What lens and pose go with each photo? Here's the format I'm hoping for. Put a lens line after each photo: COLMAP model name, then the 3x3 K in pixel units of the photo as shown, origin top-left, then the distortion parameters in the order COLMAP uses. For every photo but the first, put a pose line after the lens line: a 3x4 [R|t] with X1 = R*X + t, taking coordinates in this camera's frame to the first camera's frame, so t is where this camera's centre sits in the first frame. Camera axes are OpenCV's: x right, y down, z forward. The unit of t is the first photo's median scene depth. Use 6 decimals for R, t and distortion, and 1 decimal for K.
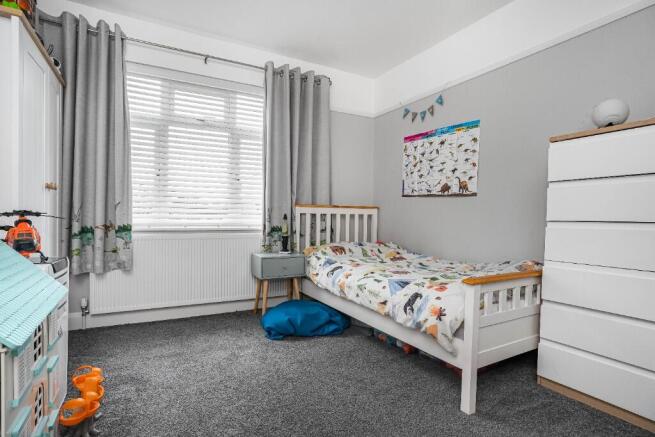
lens RADIAL K [[350.6, 0, 330.1], [0, 350.6, 221.8], [0, 0, 1]] dist [-0.018839, -0.000285]
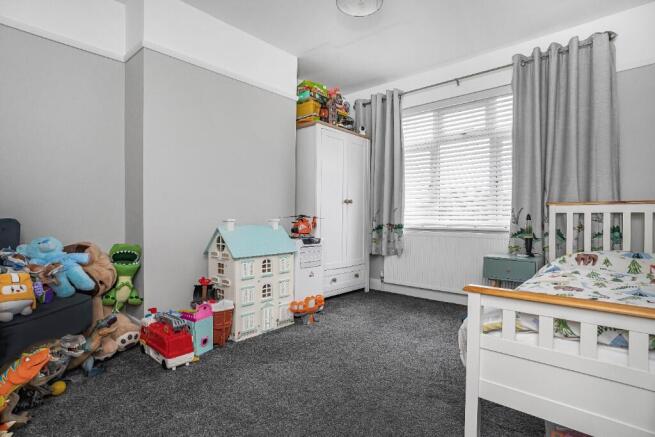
lens RADIAL K [[331.2, 0, 329.8], [0, 331.2, 217.1], [0, 0, 1]] dist [-0.006805, -0.001597]
pose [[0.339045, -0.013202, -0.940677, 0.509489], [-0.012407, 0.999752, -0.018503, 0.007764], [0.940688, 0.017944, 0.338797, 0.230167]]
